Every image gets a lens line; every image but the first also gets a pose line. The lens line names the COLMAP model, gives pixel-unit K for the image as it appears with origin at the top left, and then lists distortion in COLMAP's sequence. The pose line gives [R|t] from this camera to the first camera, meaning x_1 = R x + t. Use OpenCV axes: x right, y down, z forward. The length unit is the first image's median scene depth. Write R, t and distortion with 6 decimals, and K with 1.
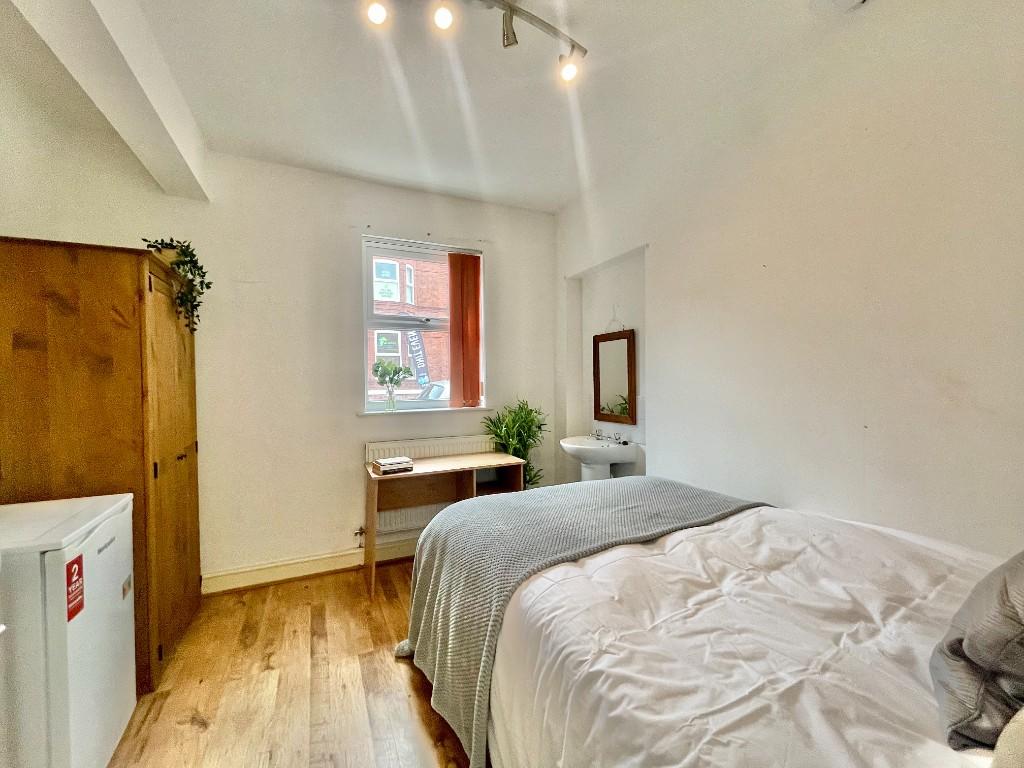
lens RADIAL K [[408.8, 0, 510.0], [0, 408.8, 382.1], [0, 0, 1]] dist [-0.018201, 0.006731]
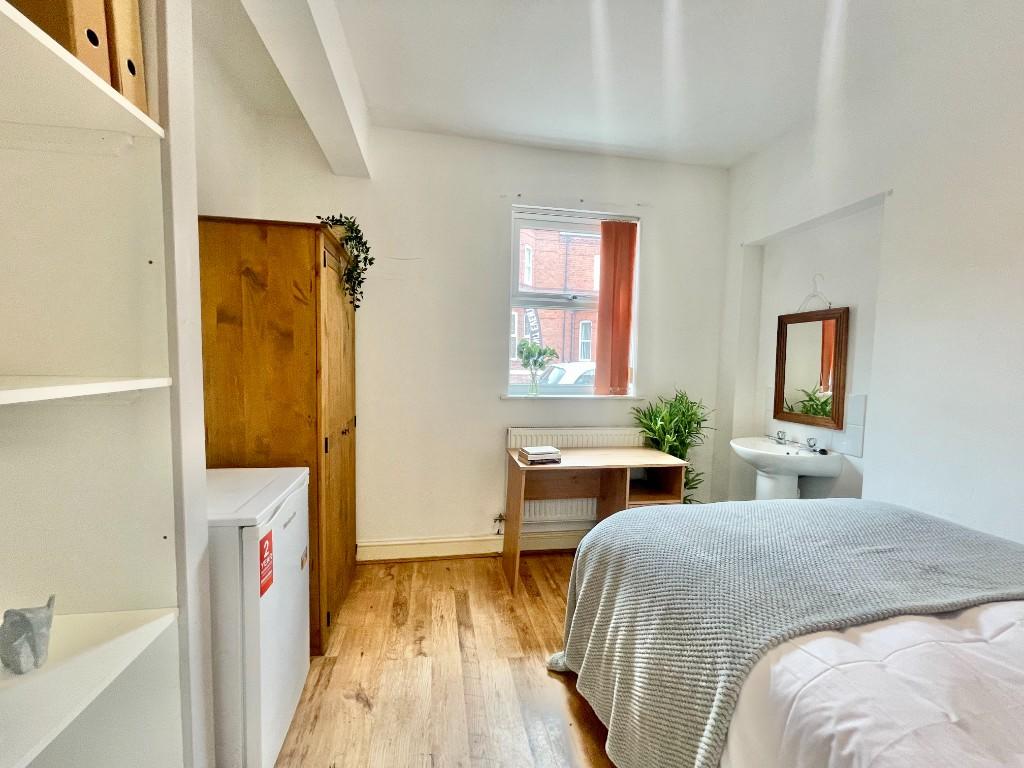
lens RADIAL K [[408.8, 0, 510.0], [0, 408.8, 382.1], [0, 0, 1]] dist [-0.018201, 0.006731]
pose [[0.965008, 0.045094, -0.258315, -0.152703], [-0.033699, 0.998261, 0.048373, -0.004489], [0.260048, -0.037976, 0.964849, 0.122474]]
